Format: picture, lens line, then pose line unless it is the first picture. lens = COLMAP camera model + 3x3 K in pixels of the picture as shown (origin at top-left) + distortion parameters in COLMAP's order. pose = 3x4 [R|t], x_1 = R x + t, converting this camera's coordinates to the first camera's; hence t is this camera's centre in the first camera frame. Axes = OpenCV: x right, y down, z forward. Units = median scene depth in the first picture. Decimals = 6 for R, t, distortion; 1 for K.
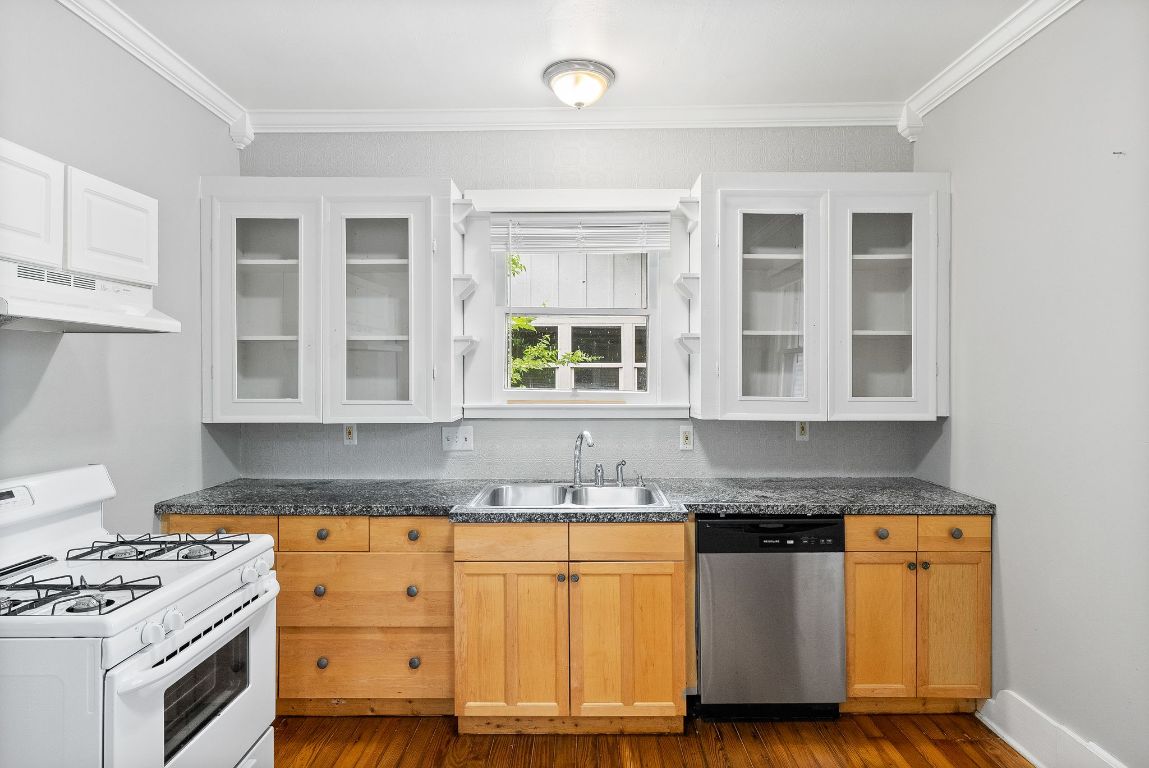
lens RADIAL K [[631.4, 0, 582.9], [0, 631.4, 379.7], [0, 0, 1]] dist [0.006617, -0.000292]
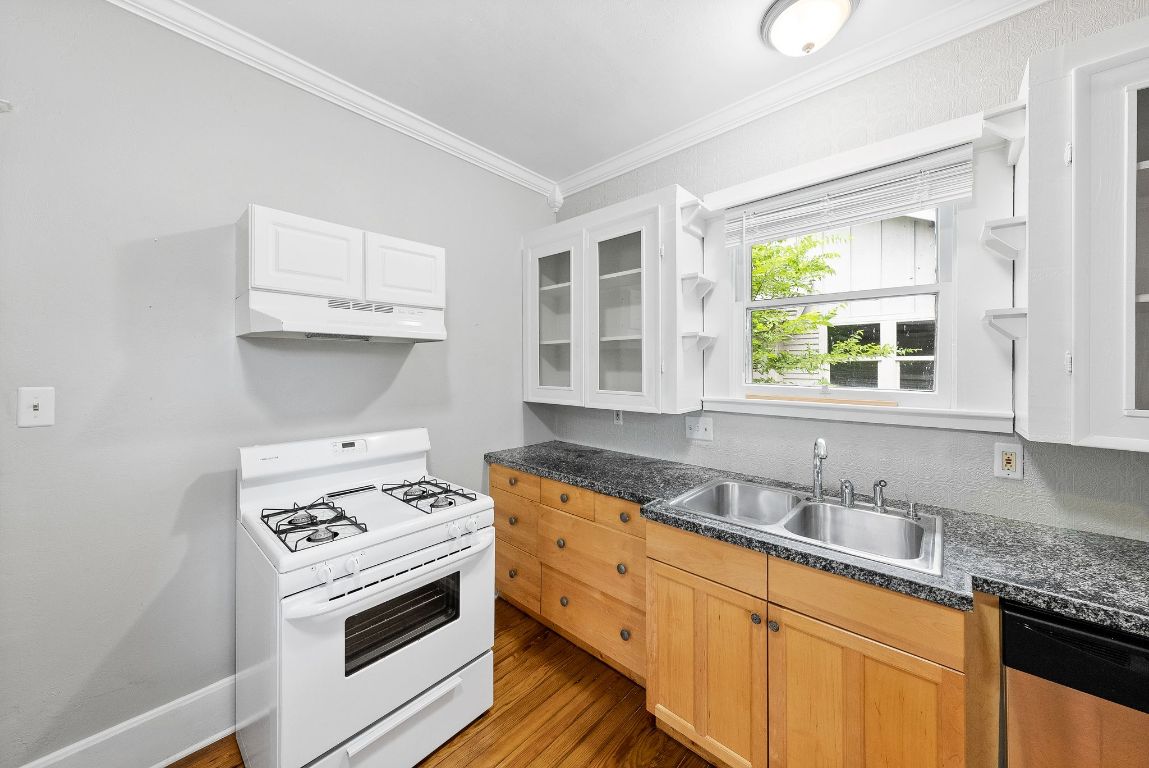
lens RADIAL K [[402.9, 0, 575.0], [0, 402.9, 368.3], [0, 0, 1]] dist [-0.002118, -0.000241]
pose [[0.737272, 0.003388, -0.675587, 0.135983], [-0.004902, 0.999988, -0.000335, -0.009668], [0.675578, 0.003559, 0.737280, 0.427797]]
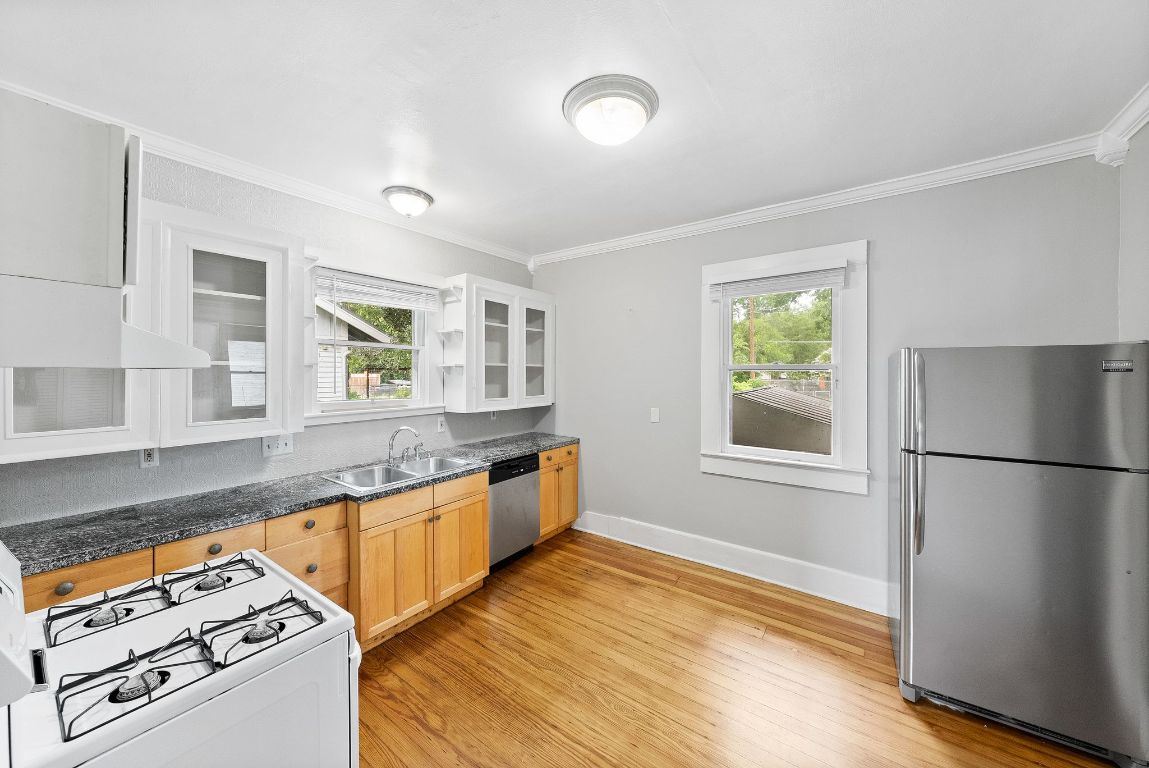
lens RADIAL K [[401.4, 0, 581.3], [0, 401.4, 377.5], [0, 0, 1]] dist [-0.001702, -0.000117]
pose [[0.578211, -0.009287, 0.815834, -0.599316], [0.004340, 0.999956, 0.008307, -0.048944], [-0.815875, -0.001263, 0.578226, 0.100710]]
